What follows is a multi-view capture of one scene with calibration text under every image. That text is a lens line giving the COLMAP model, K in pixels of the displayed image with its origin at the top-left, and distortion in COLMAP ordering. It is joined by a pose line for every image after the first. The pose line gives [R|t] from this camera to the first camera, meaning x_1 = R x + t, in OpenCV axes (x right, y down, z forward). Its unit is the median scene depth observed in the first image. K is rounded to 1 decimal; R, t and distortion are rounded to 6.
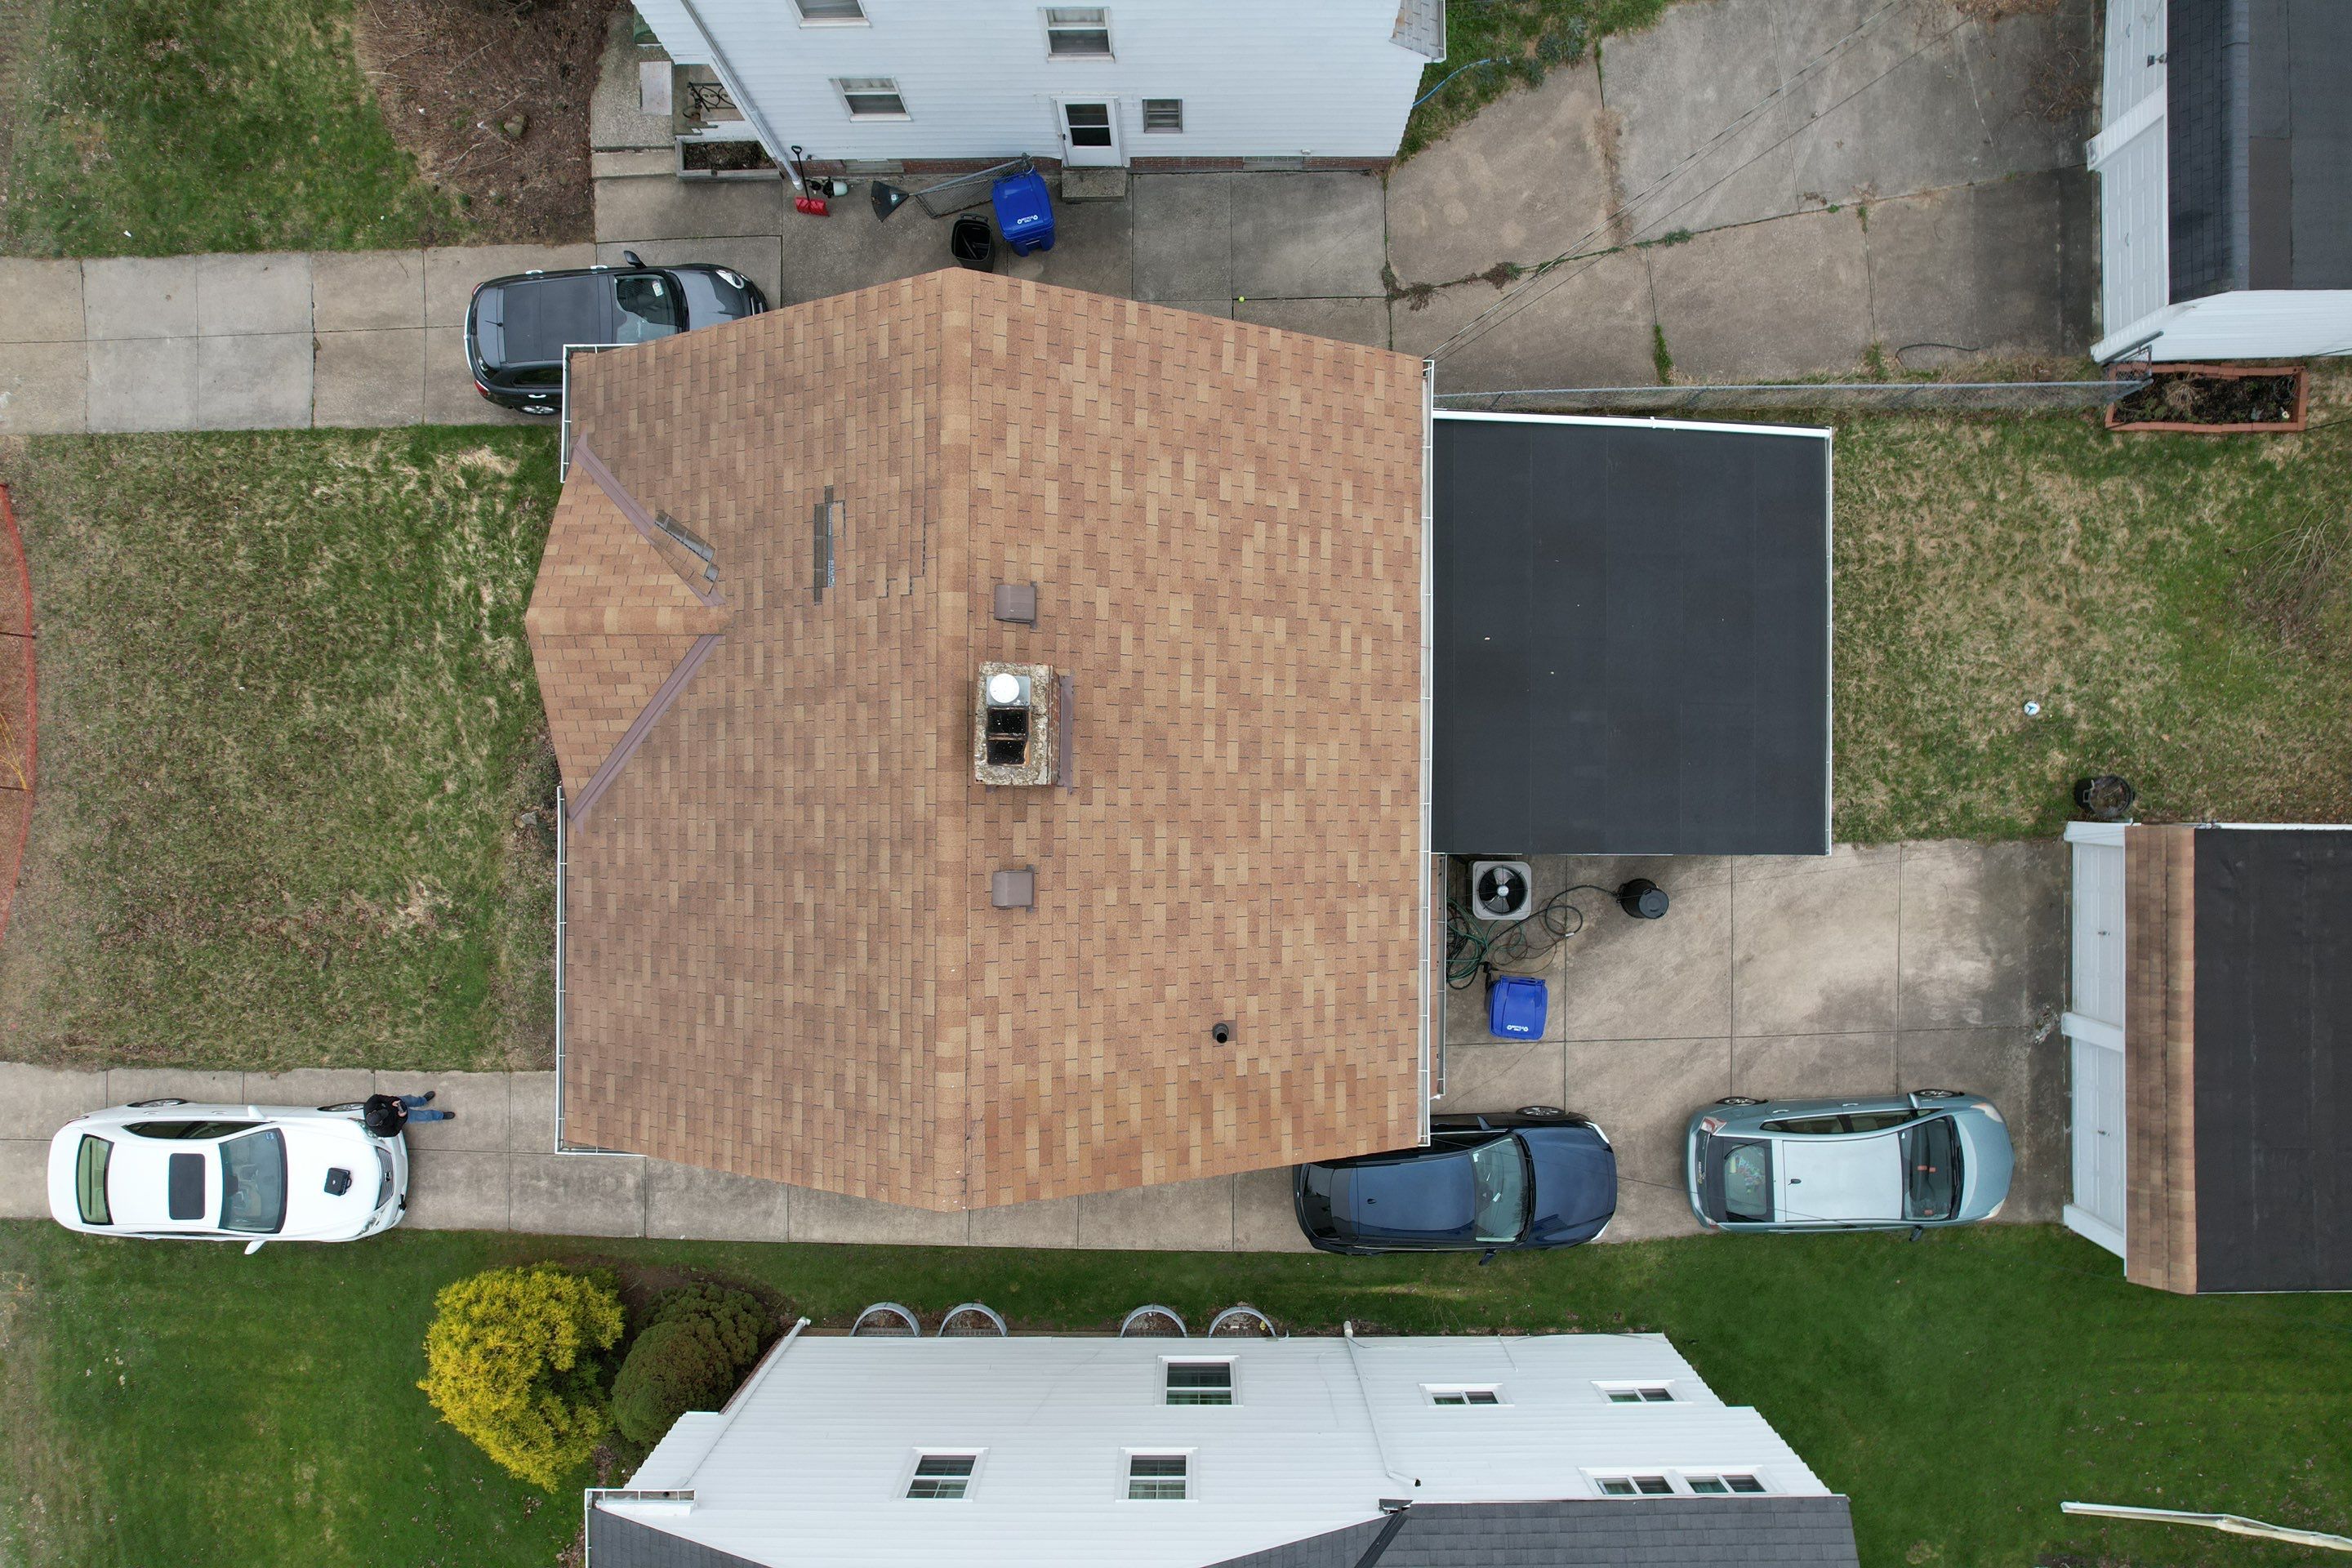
lens RADIAL K [[1497.8, 0, 1174.0], [0, 1497.8, 786.1], [0, 0, 1]] dist [-0.075245, 0.065296]
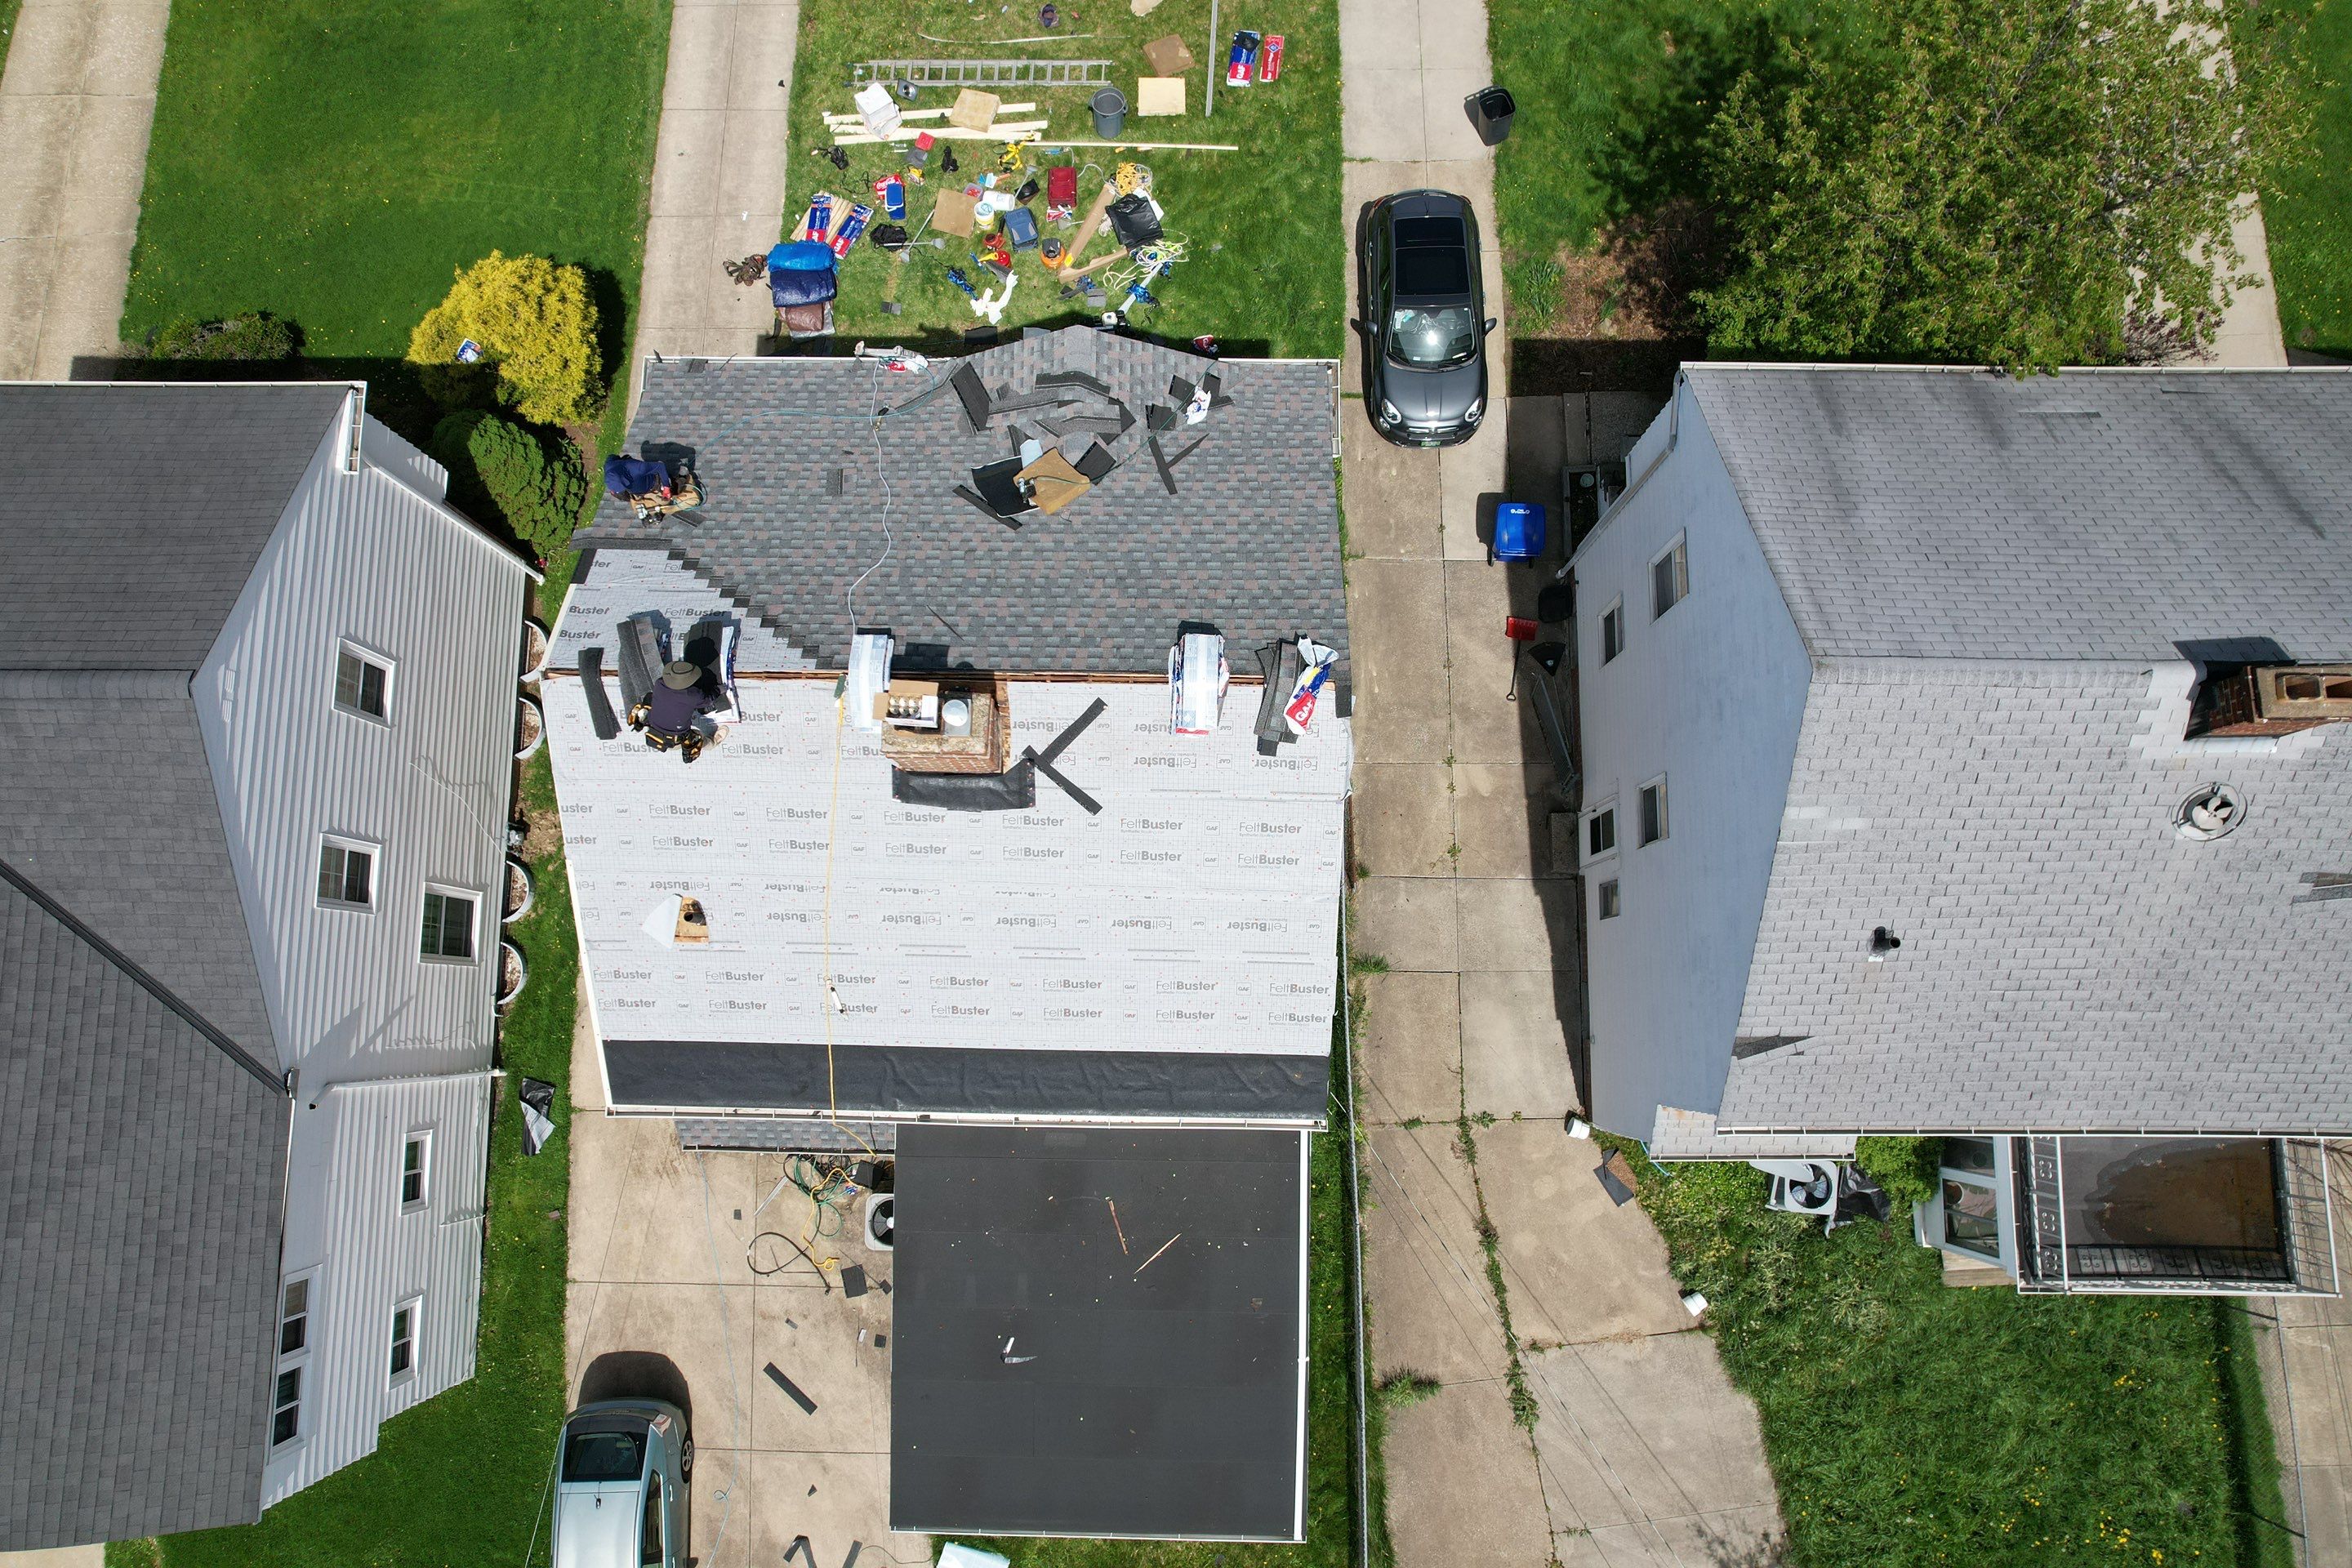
lens RADIAL K [[1497.8, 0, 1172.3], [0, 1497.8, 784.4], [0, 0, 1]] dist [-0.075245, 0.065296]
pose [[-0.007921, 0.990198, -0.139444, 0.058936], [-0.999761, -0.005001, 0.021275, -0.149651], [0.020369, 0.139579, 0.990001, -0.079732]]
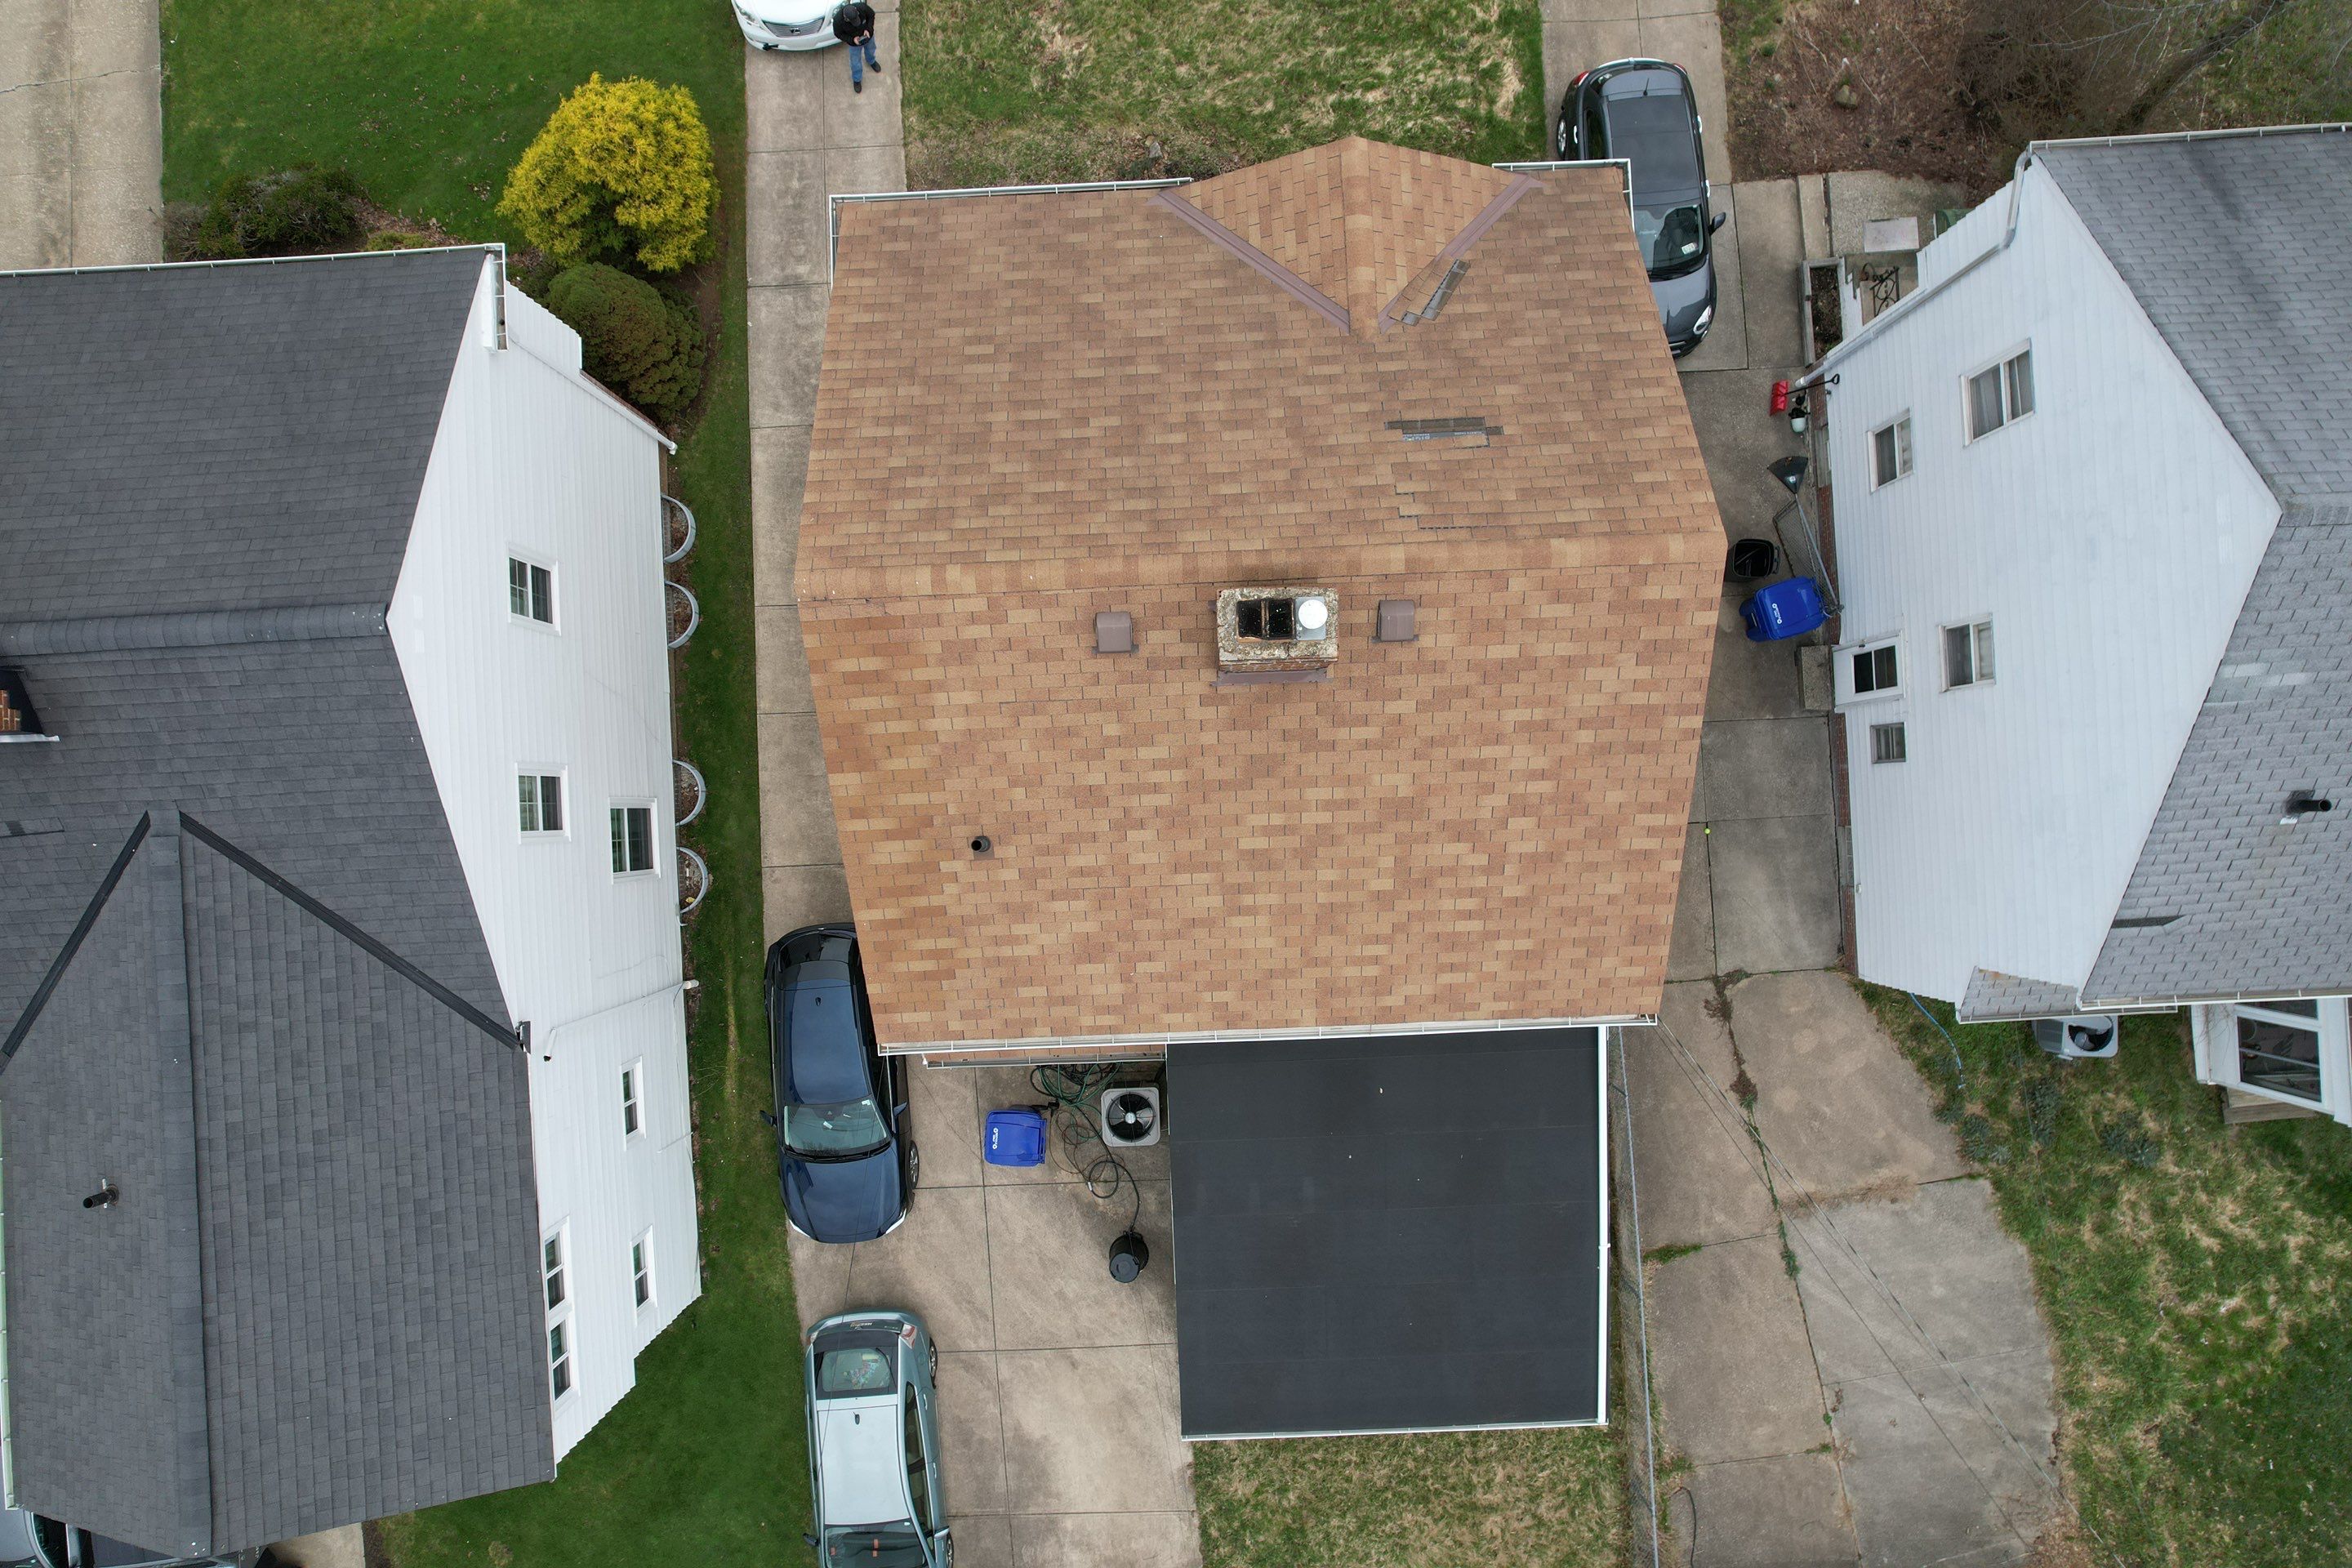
lens RADIAL K [[1497.8, 0, 1175.1], [0, 1497.8, 785.0], [0, 0, 1]] dist [-0.075245, 0.065296]
pose [[0.047828, 0.998851, -0.003126, 0.000495], [-0.998578, 0.047888, 0.023405, 0.005452], [0.023527, 0.002002, 0.999721, -0.007994]]
